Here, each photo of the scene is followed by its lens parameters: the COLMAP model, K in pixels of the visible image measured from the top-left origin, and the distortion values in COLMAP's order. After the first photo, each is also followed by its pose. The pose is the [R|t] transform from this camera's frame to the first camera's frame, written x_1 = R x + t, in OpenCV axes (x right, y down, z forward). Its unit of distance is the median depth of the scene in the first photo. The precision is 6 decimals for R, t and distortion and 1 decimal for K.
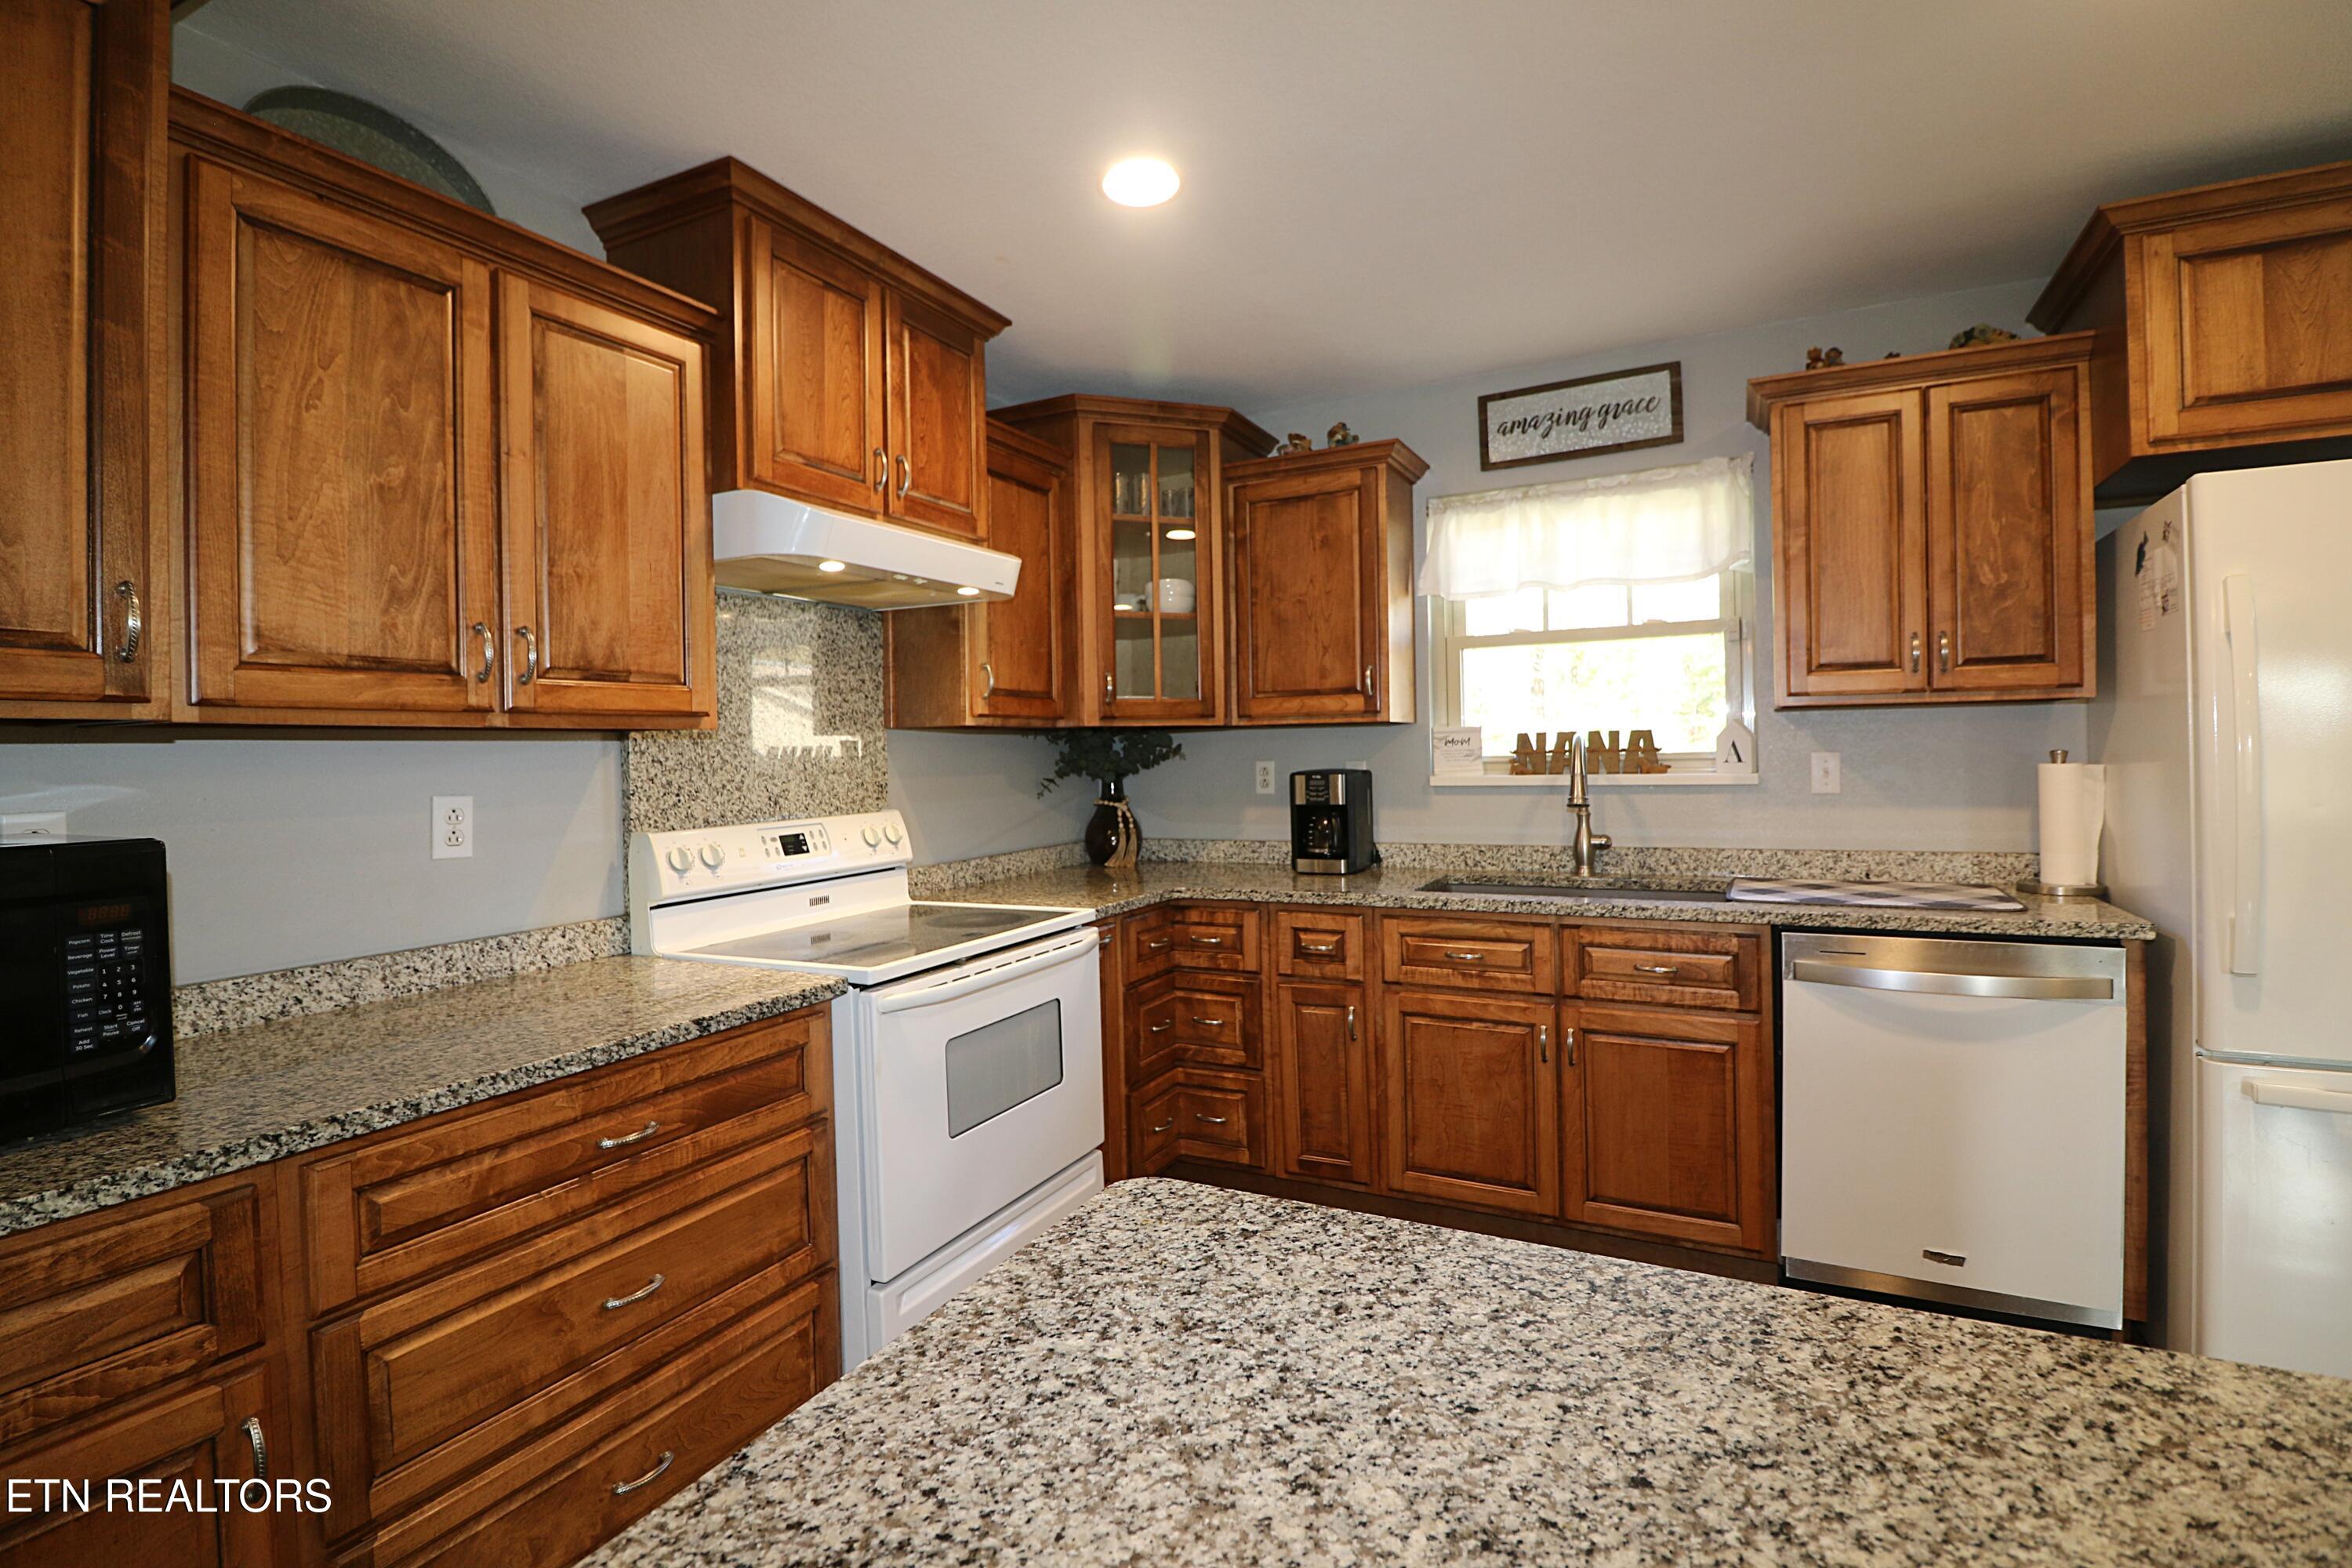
lens RADIAL K [[1083.7, 0, 1167.4], [0, 1083.7, 767.2], [0, 0, 1]] dist [-0.007112, -0.007842]
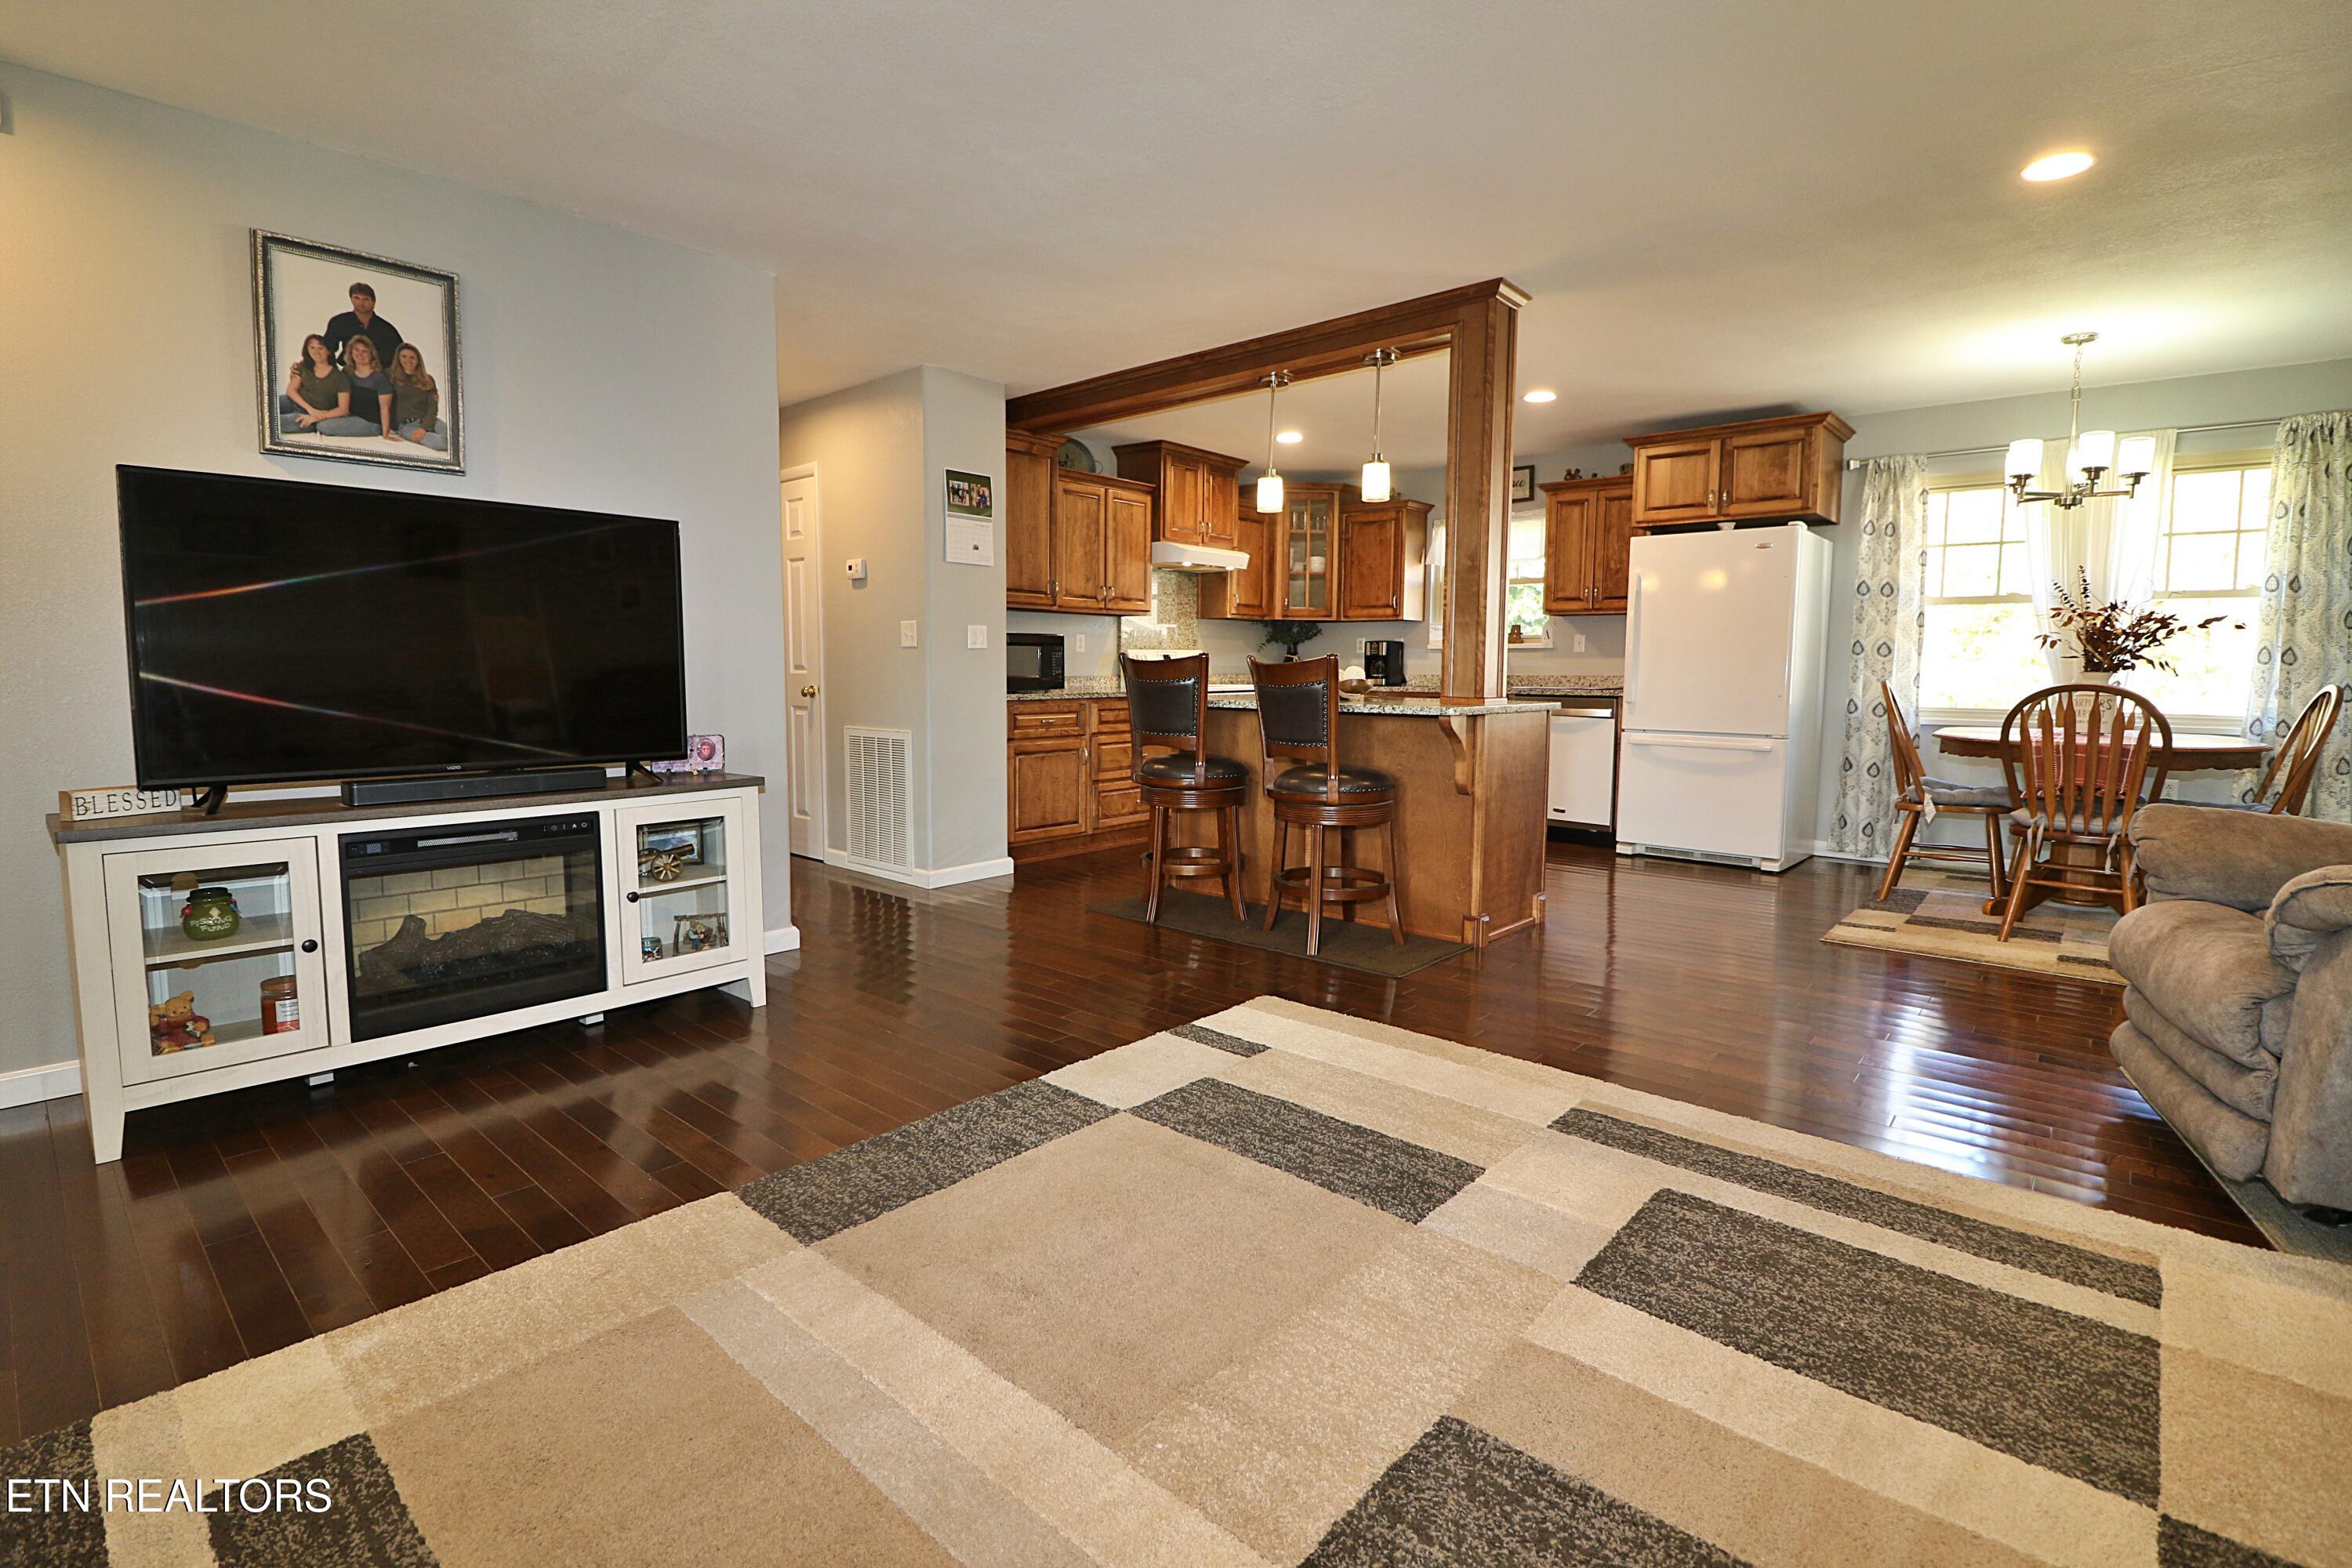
lens RADIAL K [[1083.7, 0, 1167.3], [0, 1083.7, 774.9], [0, 0, 1]] dist [-0.007112, -0.007842]
pose [[0.970732, 0.049642, -0.234978, 0.303767], [-0.028776, 0.995397, 0.091410, 0.103644], [0.238435, -0.081973, 0.967693, -1.582964]]
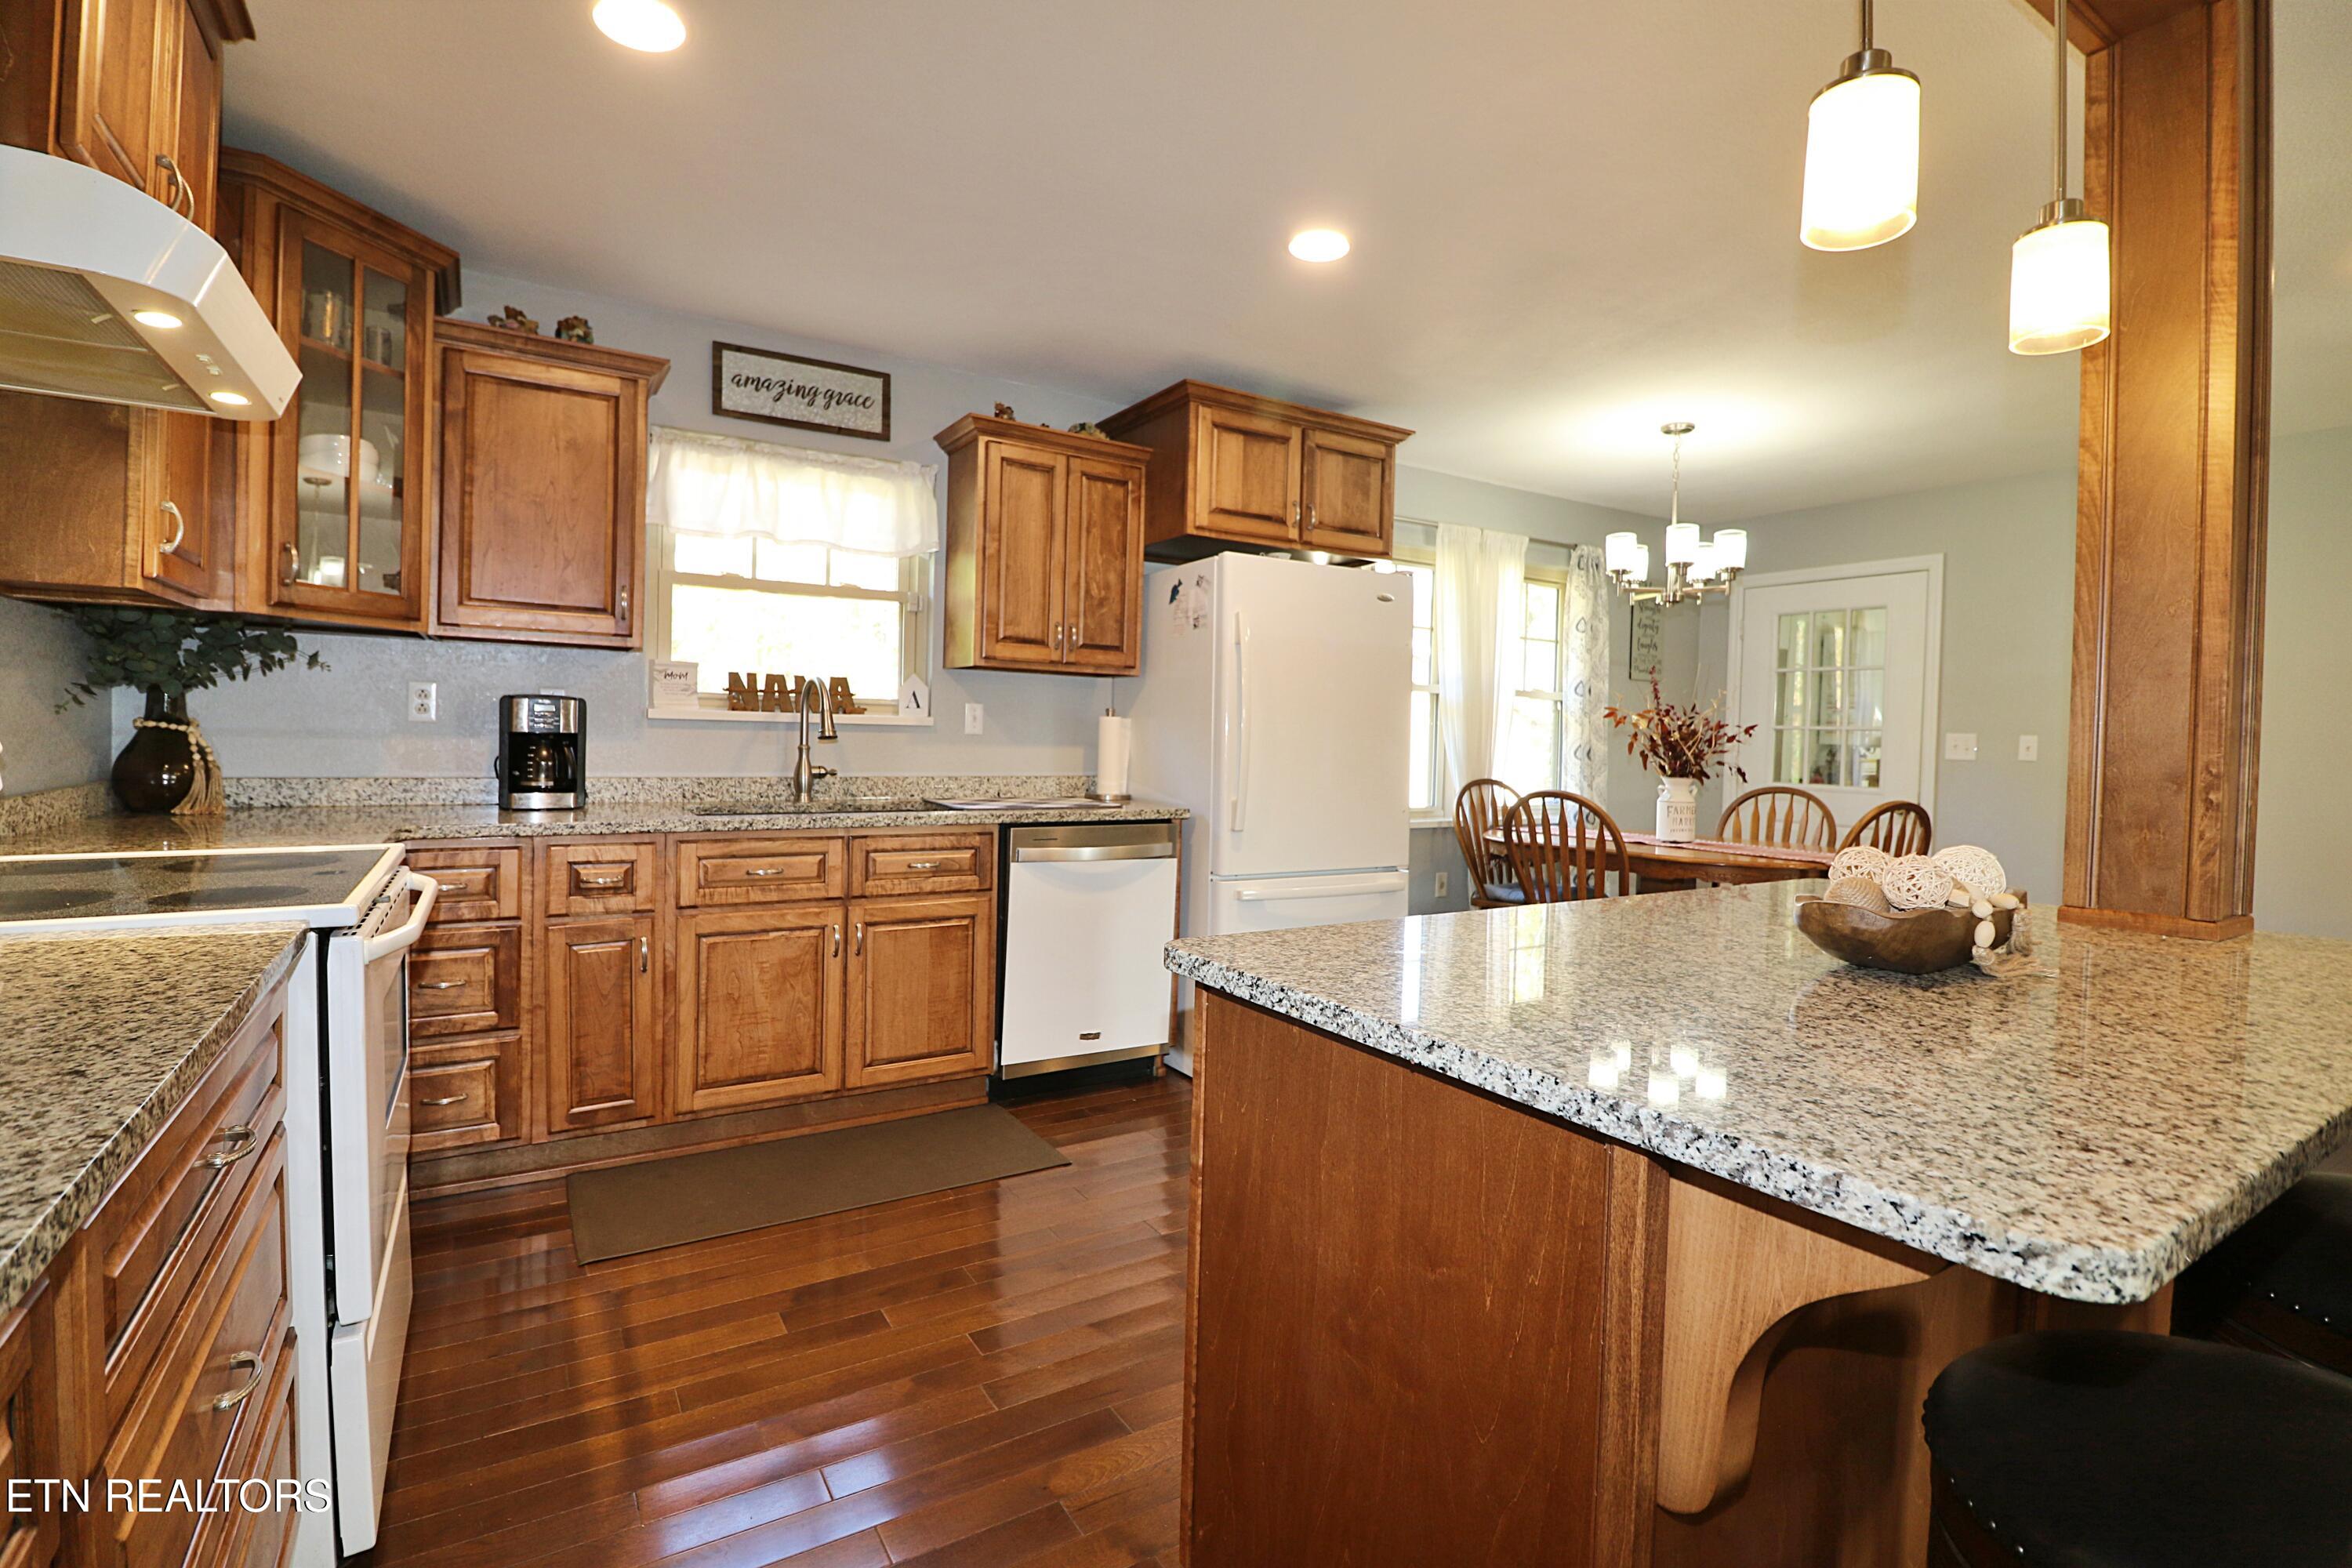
lens RADIAL K [[1083.7, 0, 1188.9], [0, 1083.7, 766.1], [0, 0, 1]] dist [-0.007112, -0.007842]
pose [[0.500101, 0.008665, 0.865924, -0.423562], [-0.026712, 0.999628, 0.005424, 0.049776], [-0.865555, -0.025843, 0.500147, 0.097806]]
